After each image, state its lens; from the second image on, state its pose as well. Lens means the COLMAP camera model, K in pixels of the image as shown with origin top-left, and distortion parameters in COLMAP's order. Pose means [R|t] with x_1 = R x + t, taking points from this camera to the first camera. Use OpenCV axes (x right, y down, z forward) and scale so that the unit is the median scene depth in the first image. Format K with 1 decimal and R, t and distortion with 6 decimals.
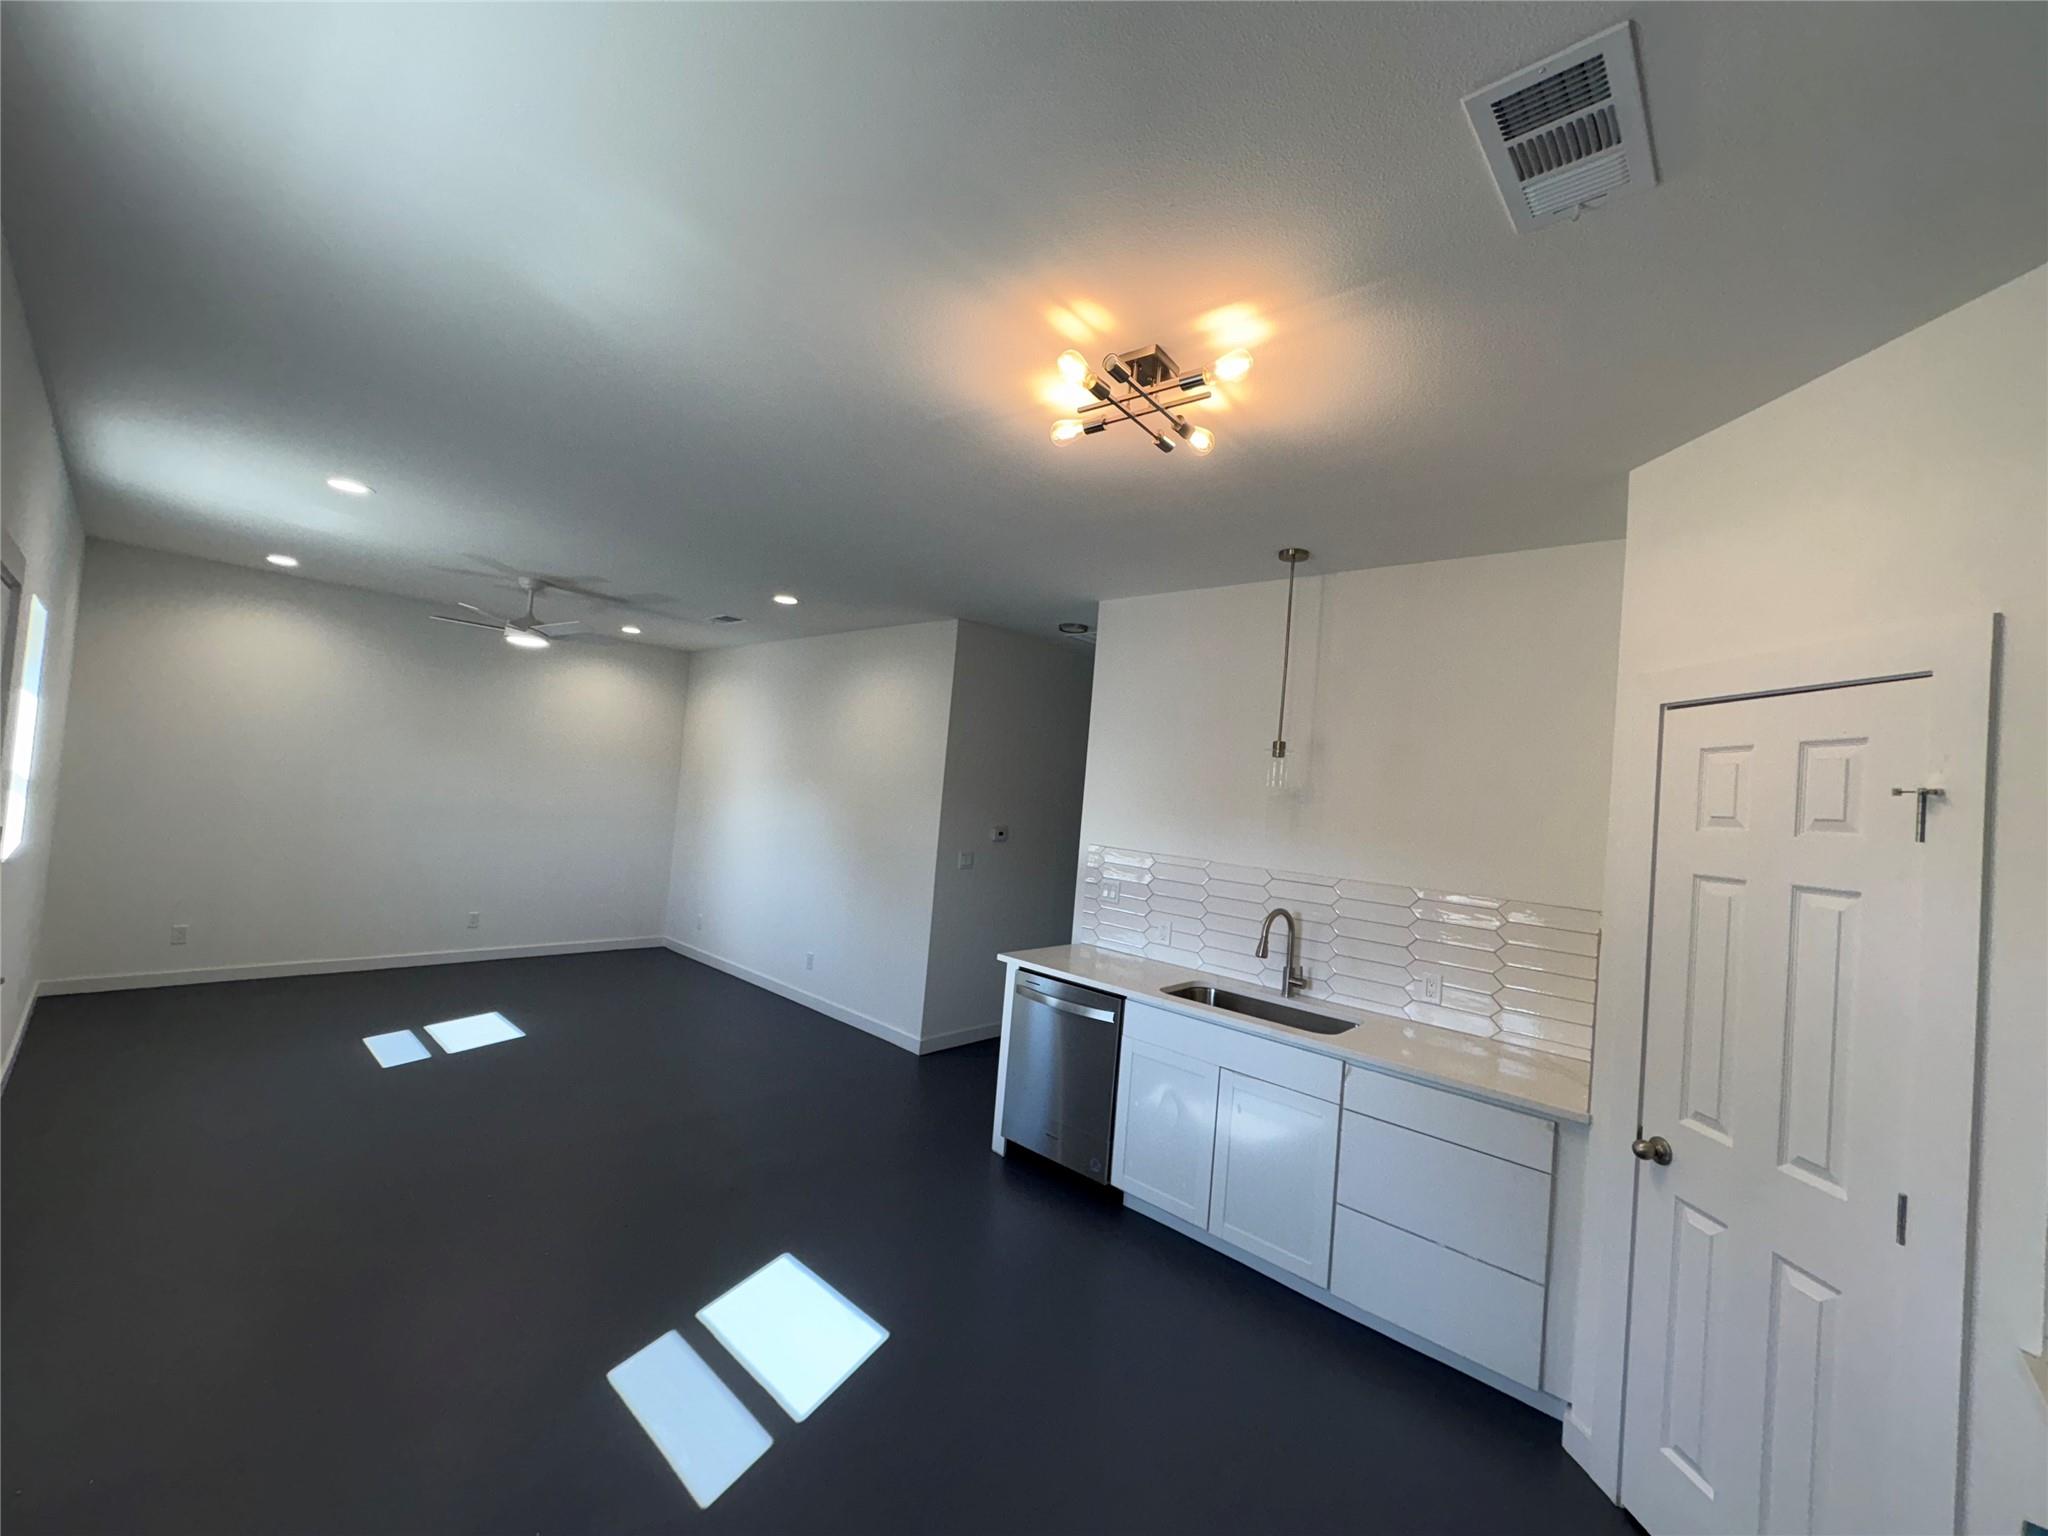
lens RADIAL K [[807.7, 0, 1024.8], [0, 807.7, 771.7], [0, 0, 1]] dist [0.002073, 0.000225]
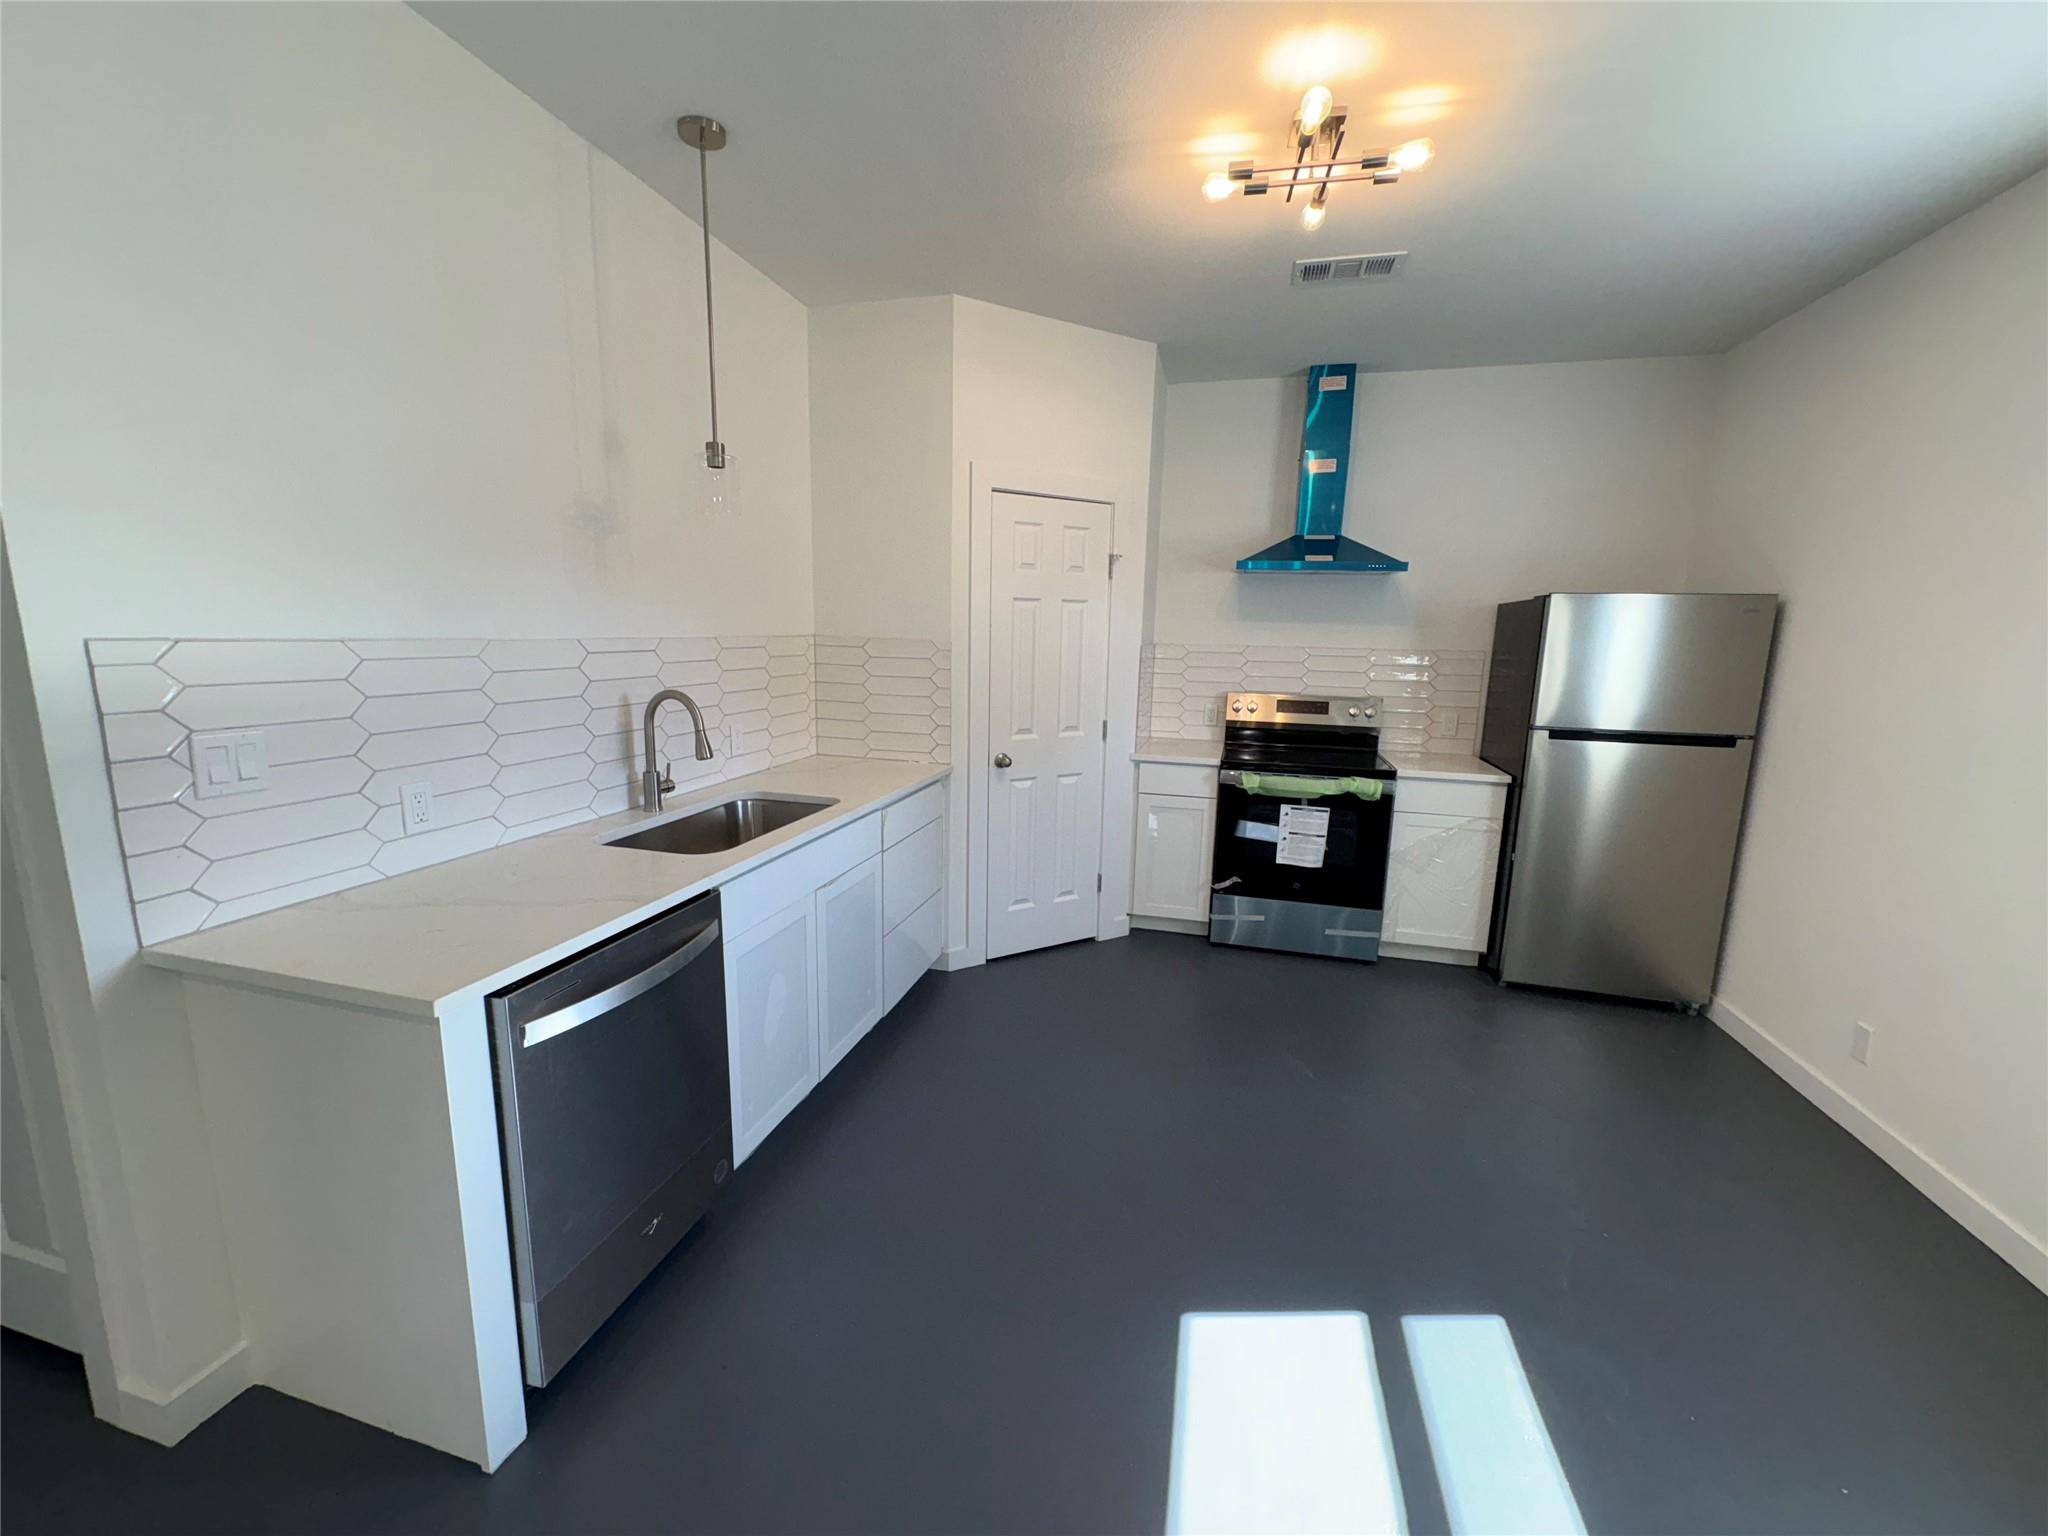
lens RADIAL K [[816.4, 0, 1017.1], [0, 816.4, 767.2], [0, 0, 1]] dist [0.000646, 0.000025]
pose [[-0.447464, -0.249844, 0.858693, -0.460082], [-0.091366, 0.967930, 0.234016, 0.042714], [-0.889622, 0.026258, -0.455941, 1.100846]]
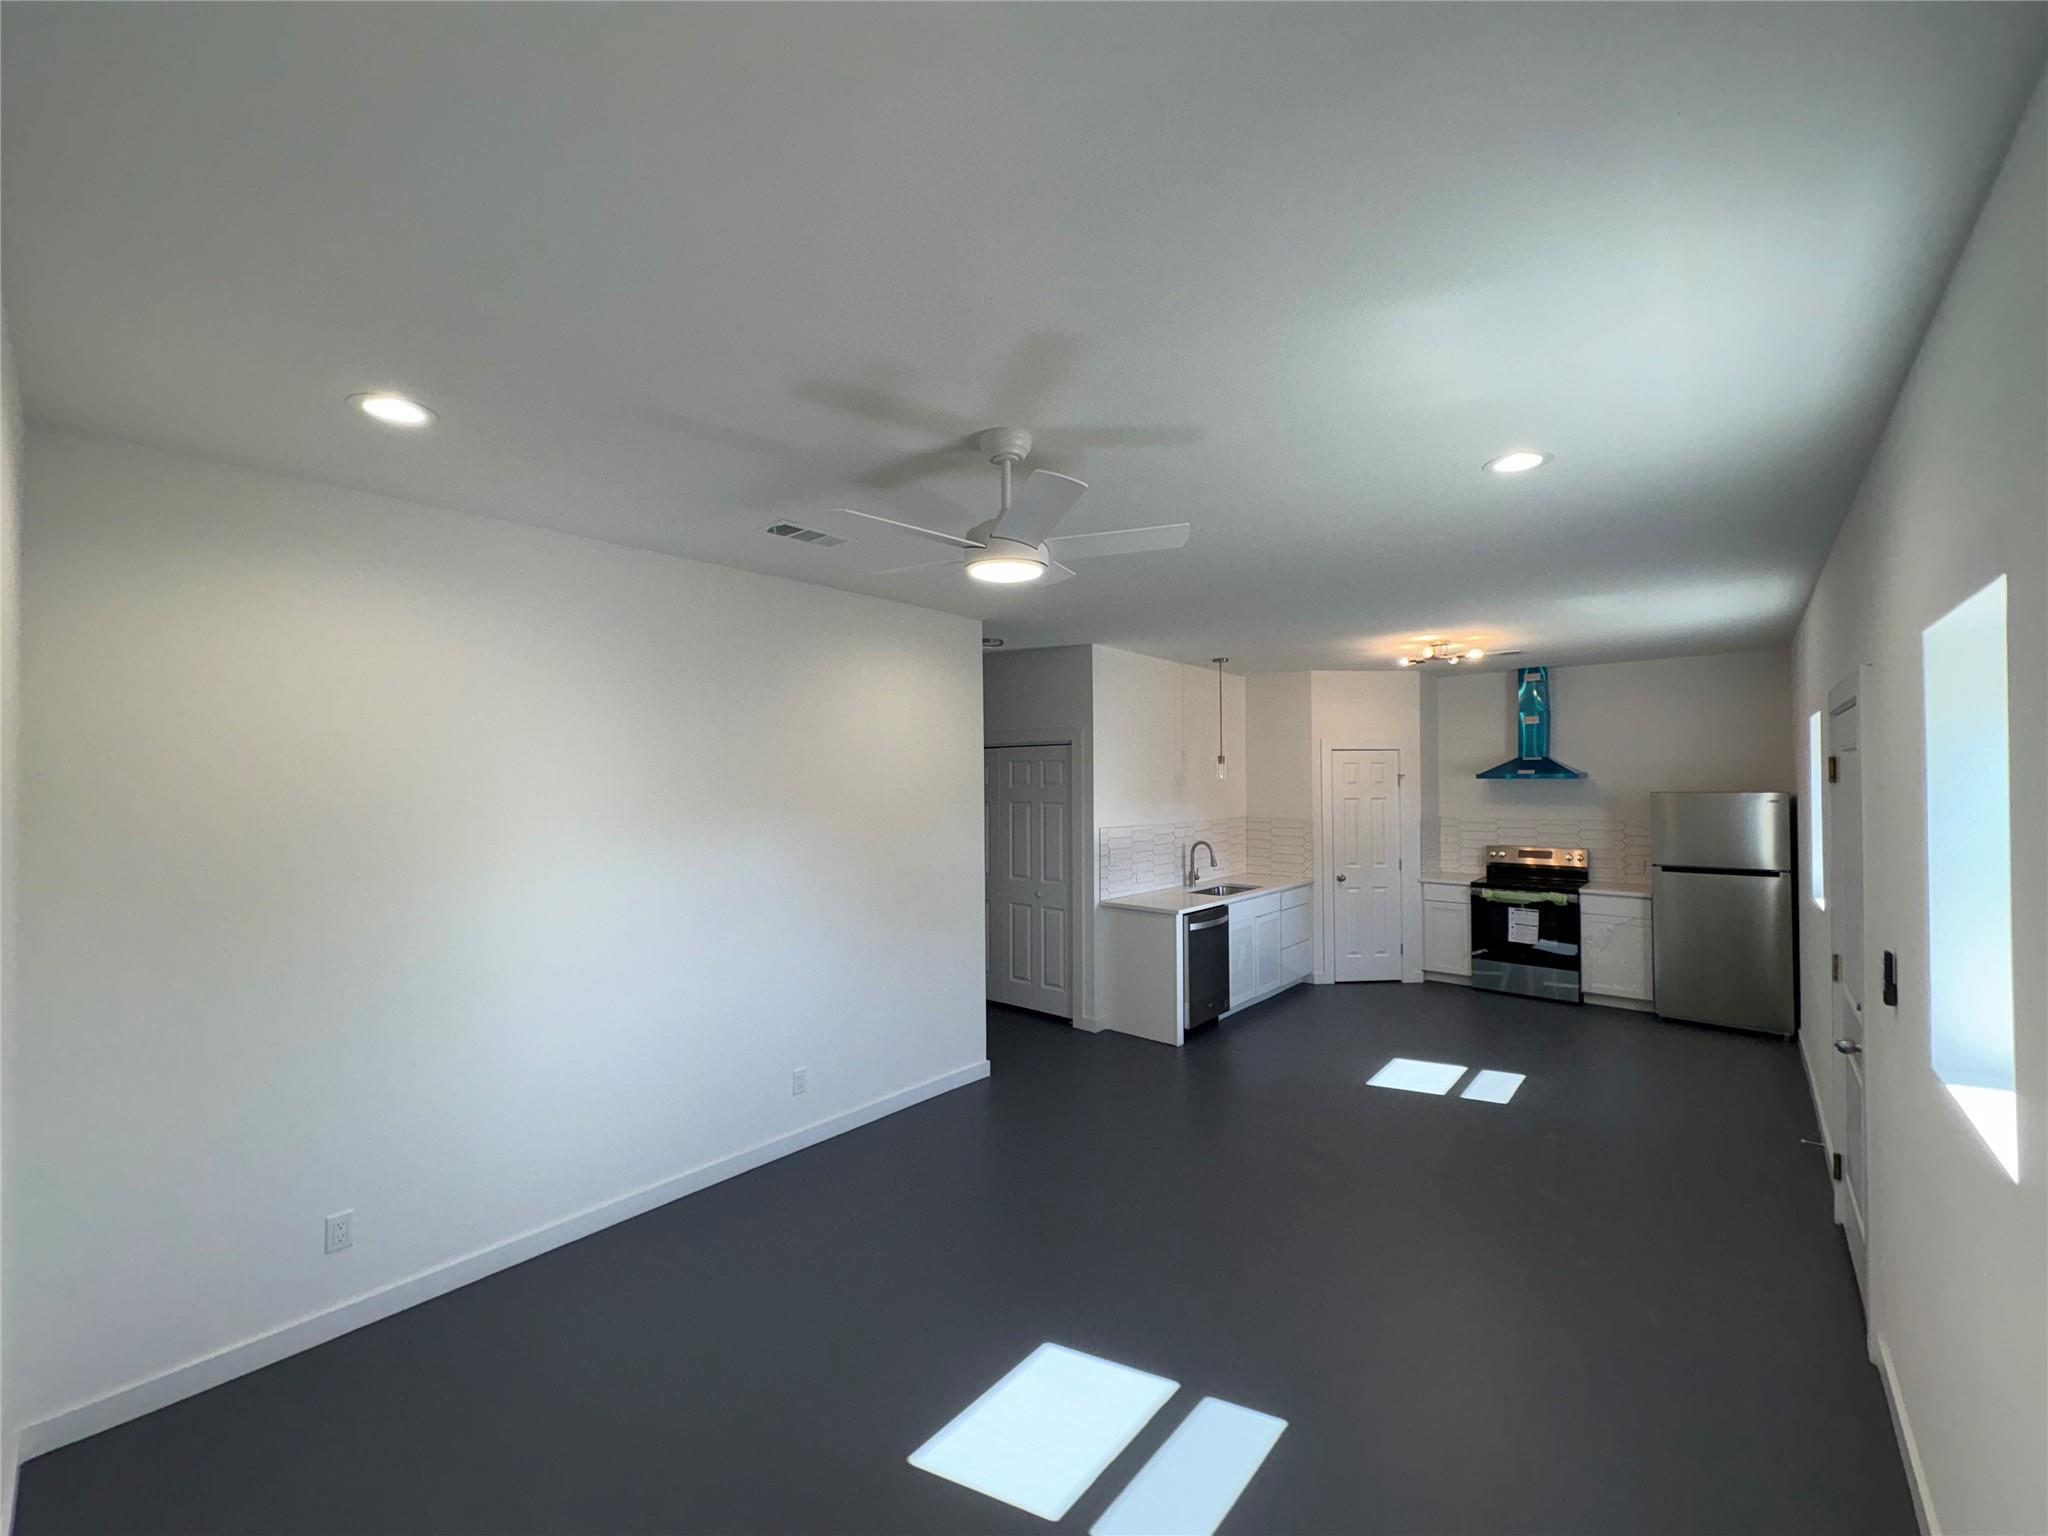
lens RADIAL K [[833.5, 0, 1020.8], [0, 833.5, 772.0], [0, 0, 1]] dist [0.001516, 0.000070]
pose [[-0.022750, -0.078728, 0.996636, -1.705463], [-0.029027, 0.996526, 0.078057, -0.142410], [-0.999320, -0.027153, -0.024956, 1.544923]]
